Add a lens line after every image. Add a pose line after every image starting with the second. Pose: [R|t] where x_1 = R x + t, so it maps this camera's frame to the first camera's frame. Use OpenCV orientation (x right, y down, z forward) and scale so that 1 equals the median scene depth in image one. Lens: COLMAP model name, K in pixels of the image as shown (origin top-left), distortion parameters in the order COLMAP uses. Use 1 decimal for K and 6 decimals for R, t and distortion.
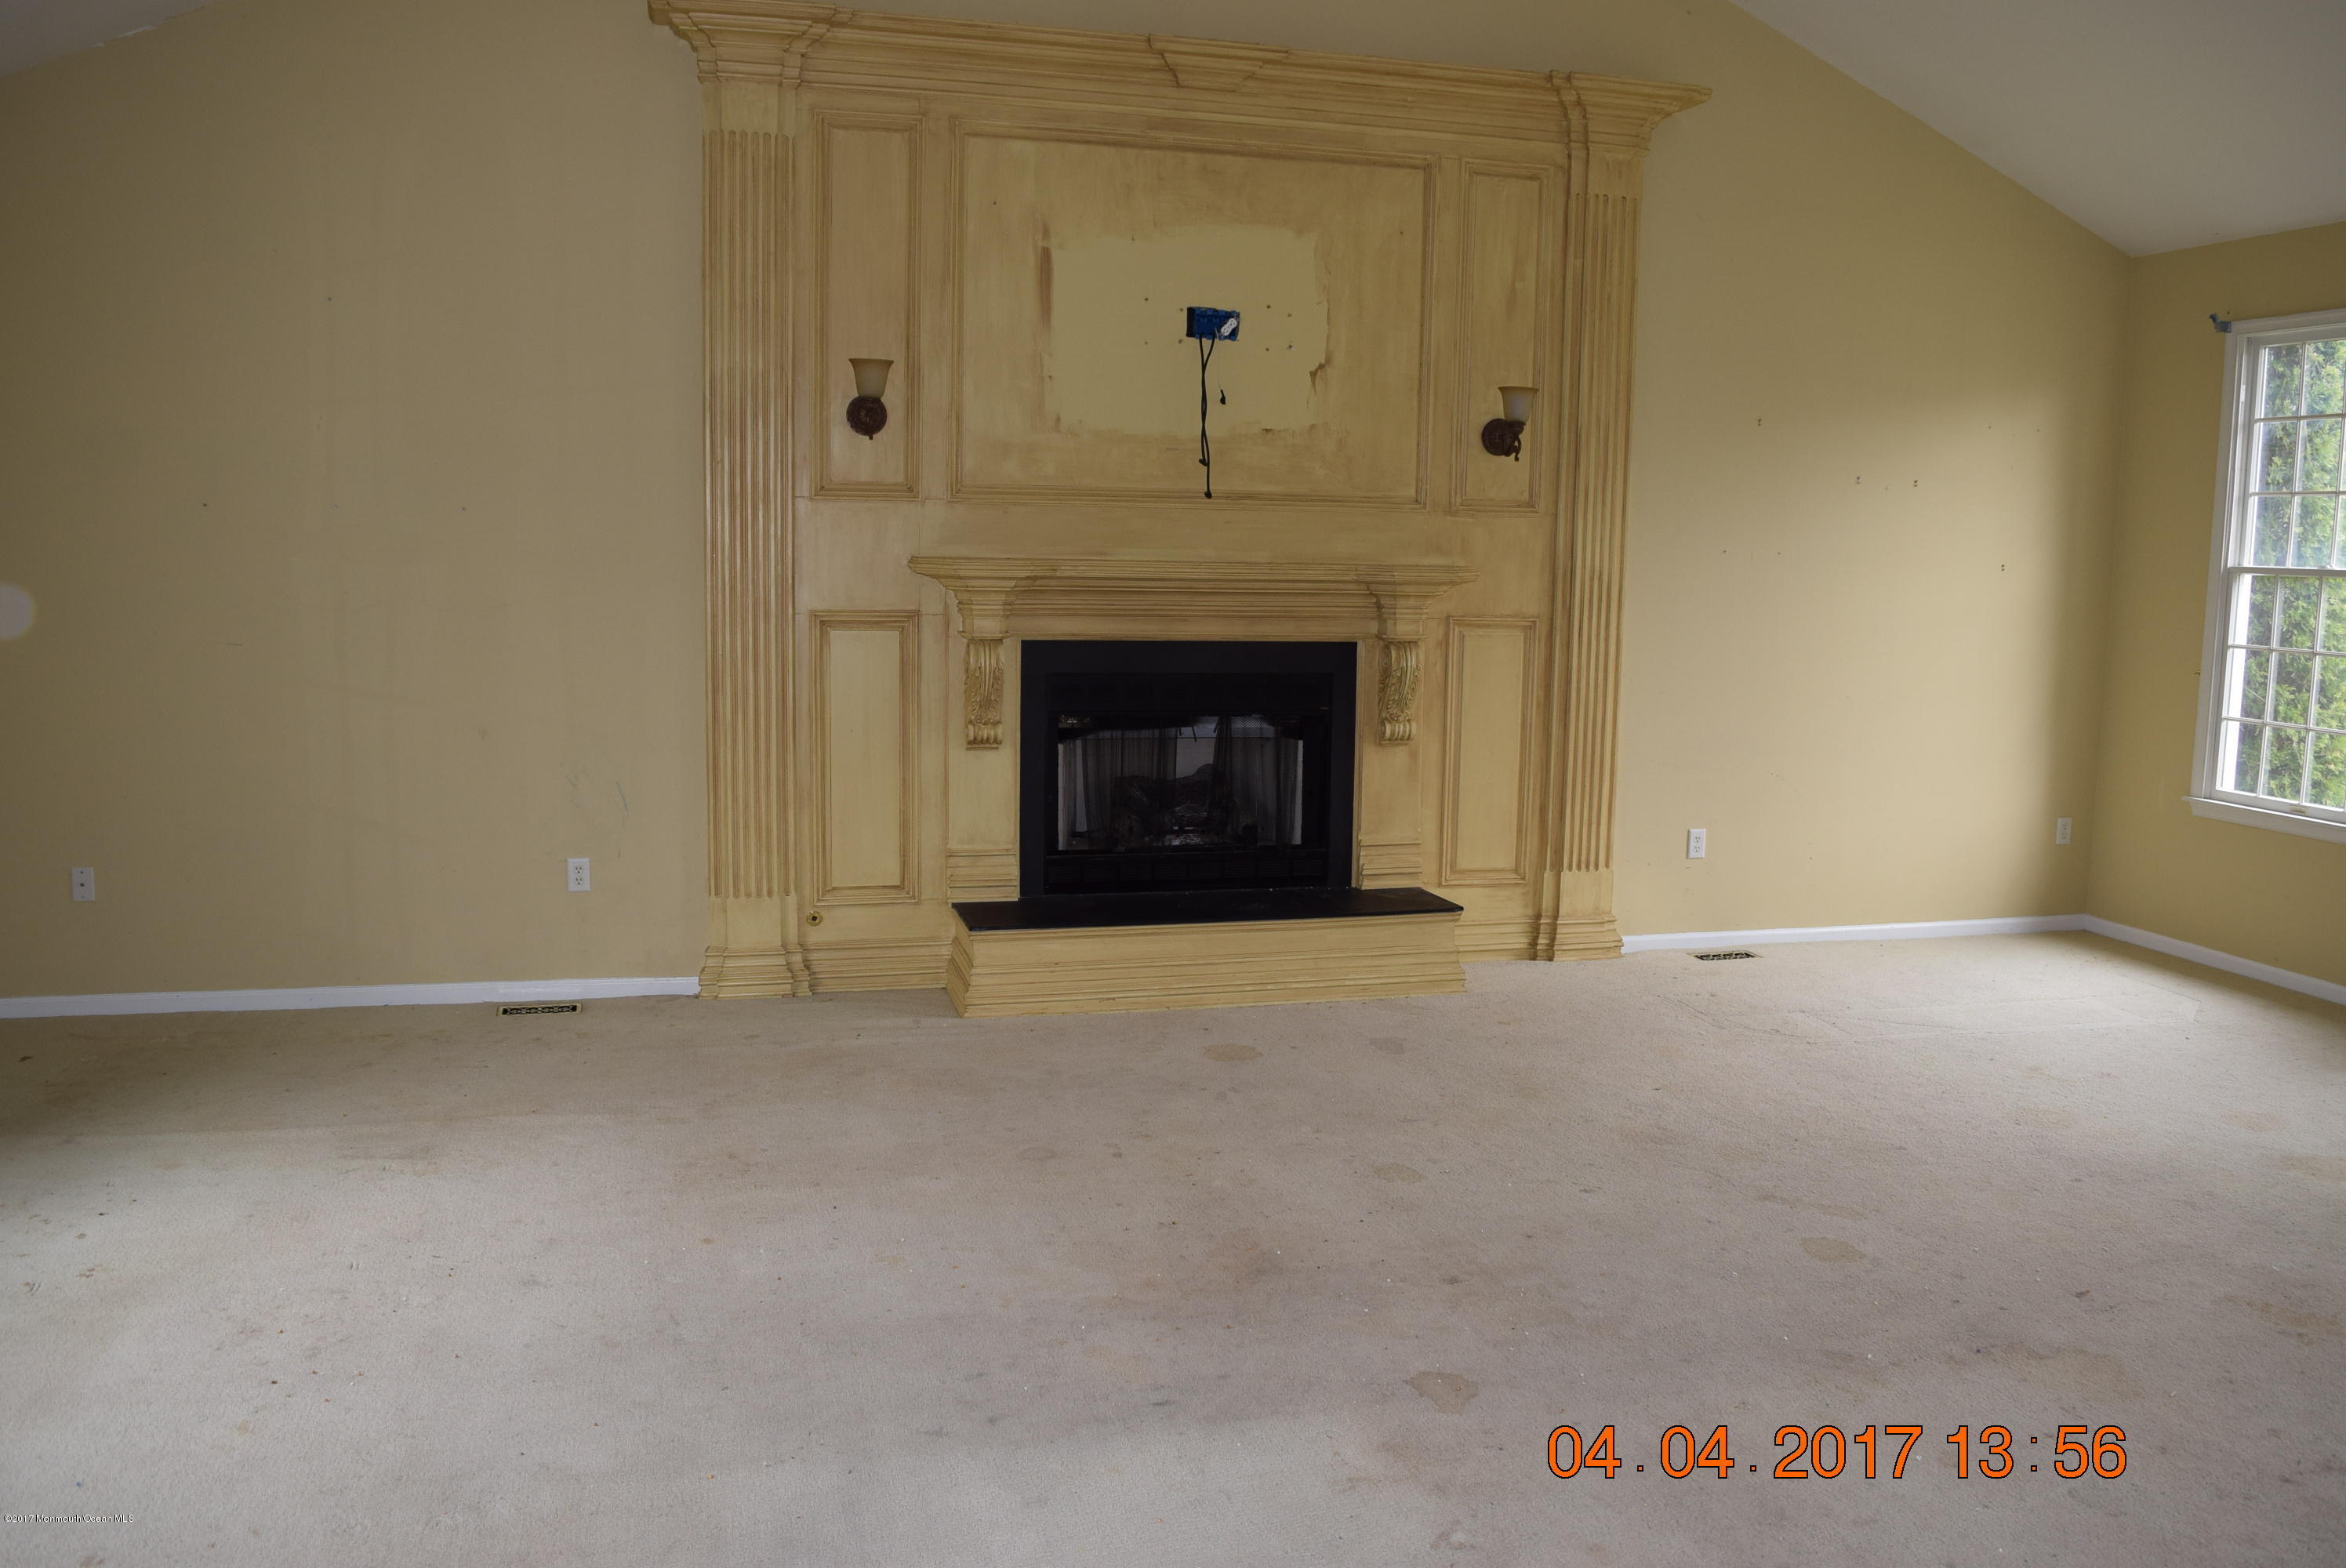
lens RADIAL K [[1784.3, 0, 1175.9], [0, 1784.3, 783.8], [0, 0, 1]] dist [-0.093308, 0.000915]
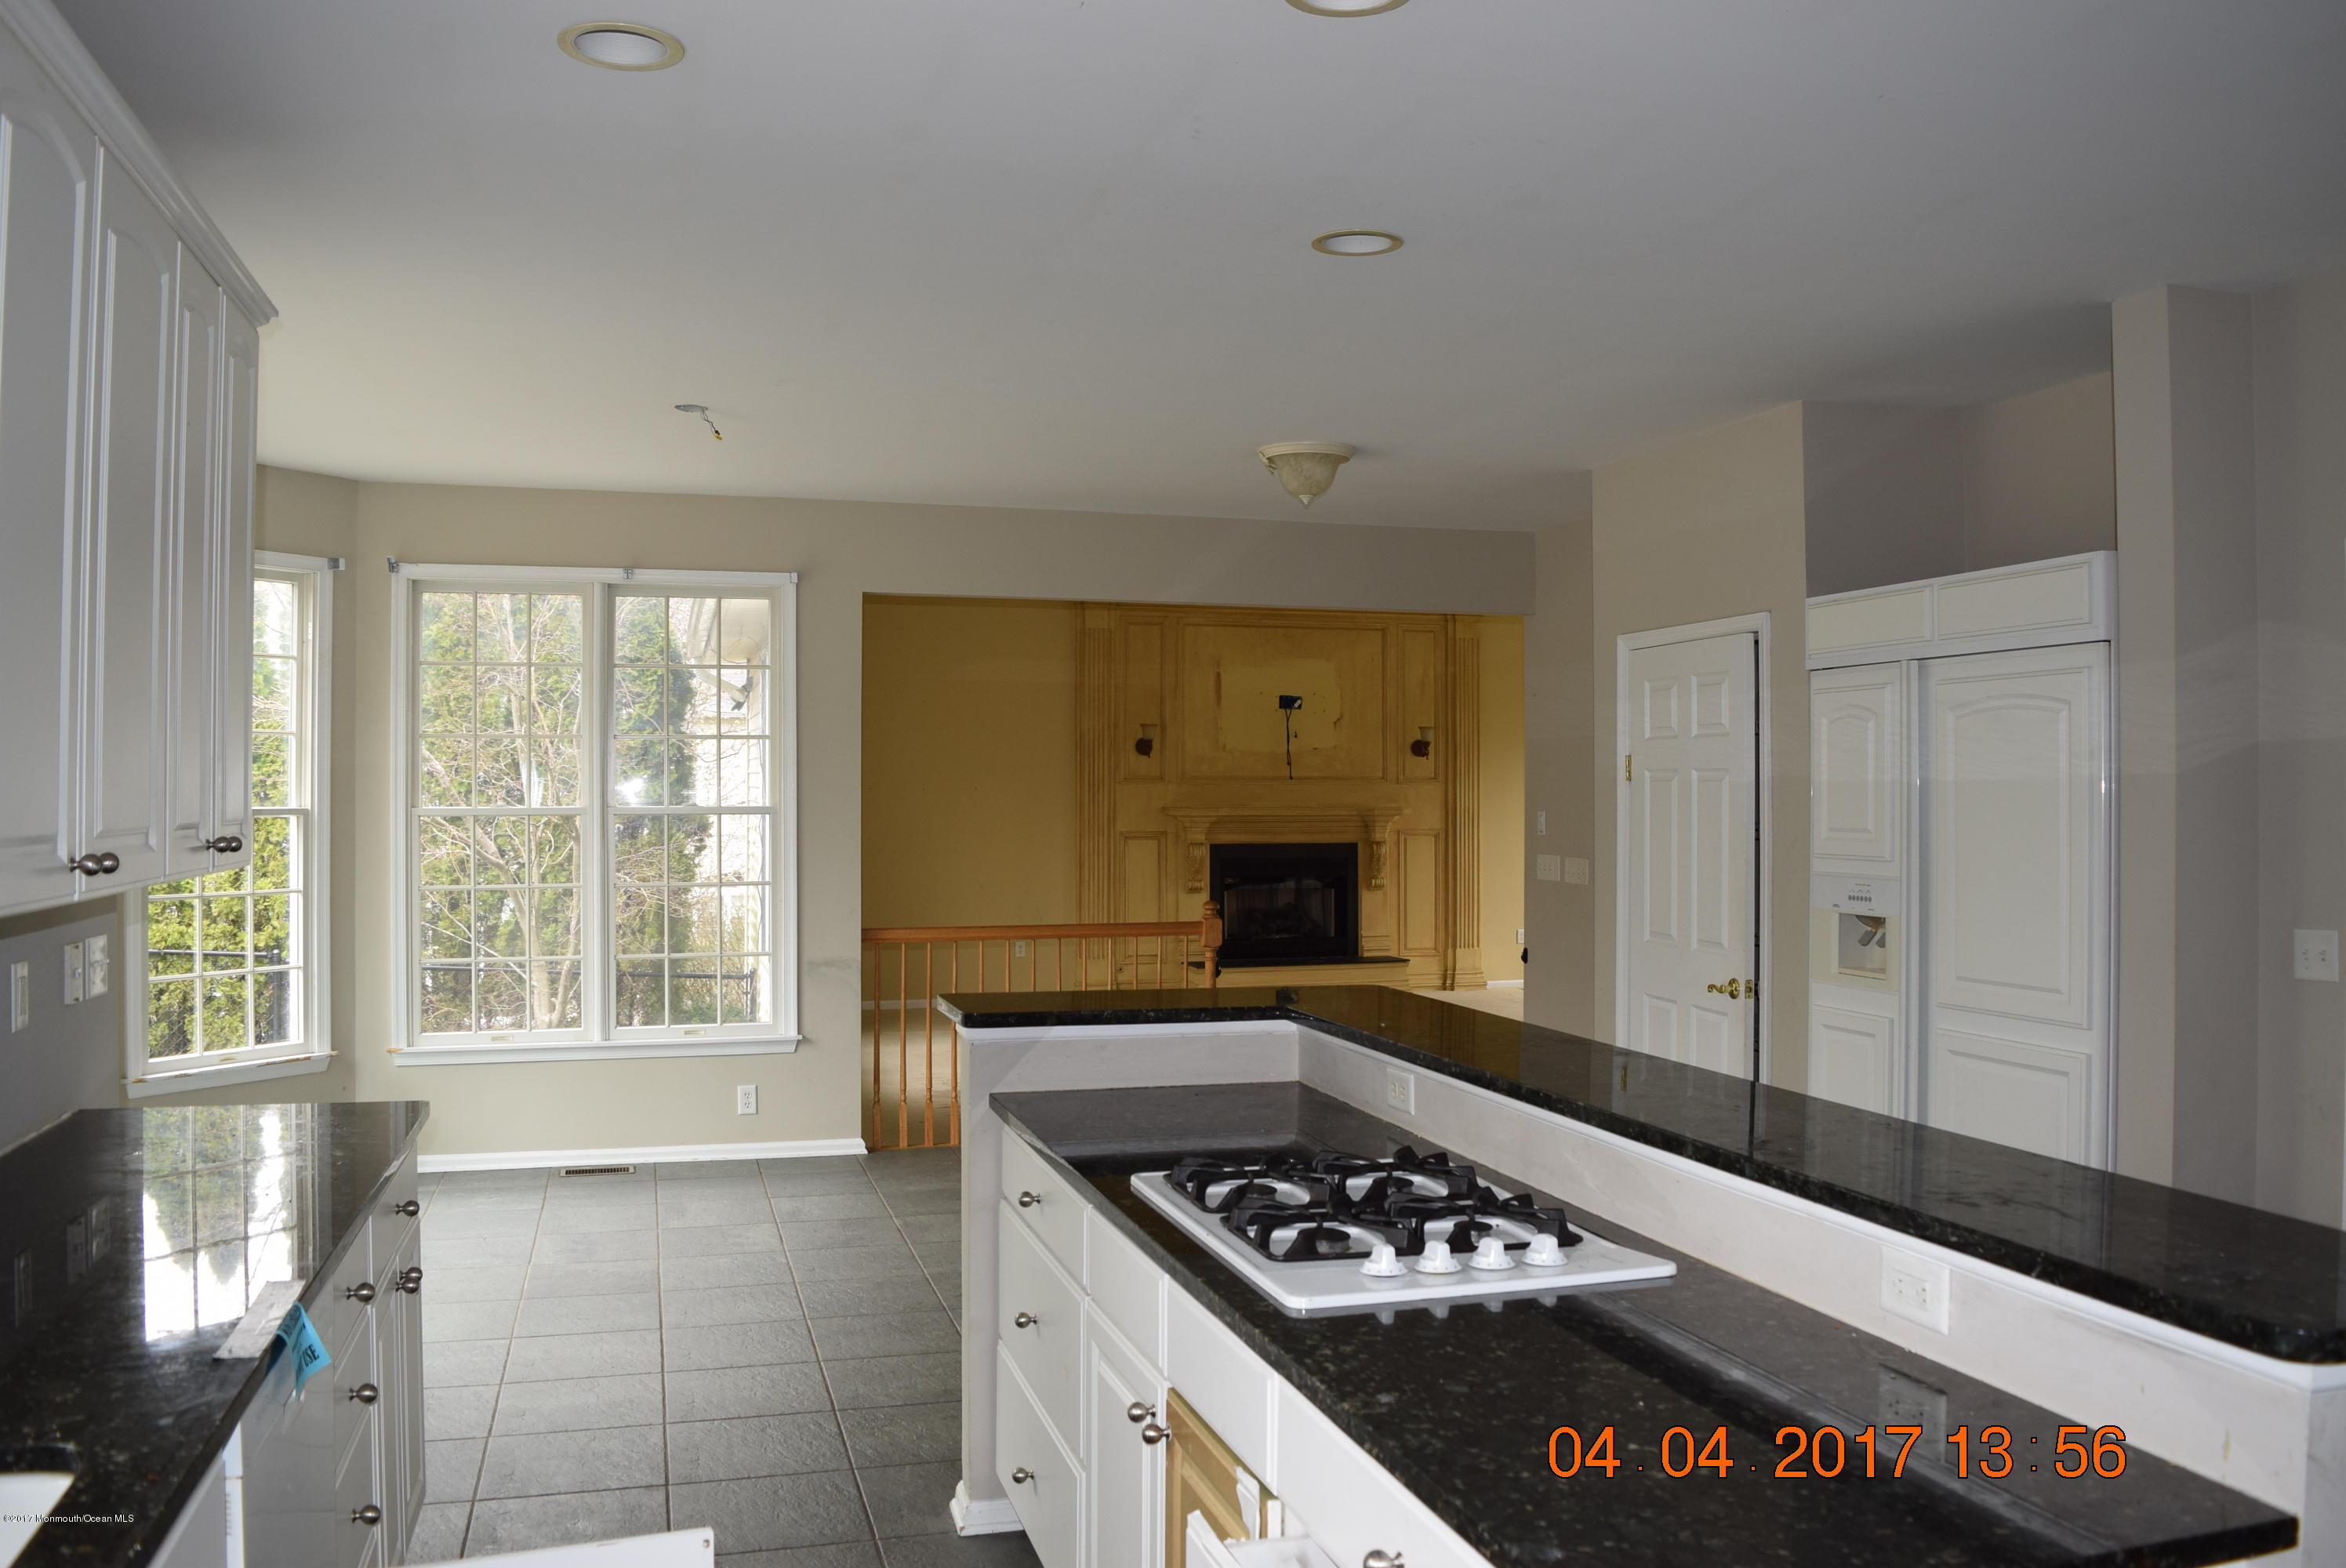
lens RADIAL K [[1784.3, 0, 1169.5], [0, 1784.3, 789.7], [0, 0, 1]] dist [-0.093308, 0.000915]
pose [[0.999511, -0.017375, 0.025981, -0.188081], [0.020590, 0.991421, -0.129077, 0.135805], [-0.023515, 0.129549, 0.991294, -1.192075]]
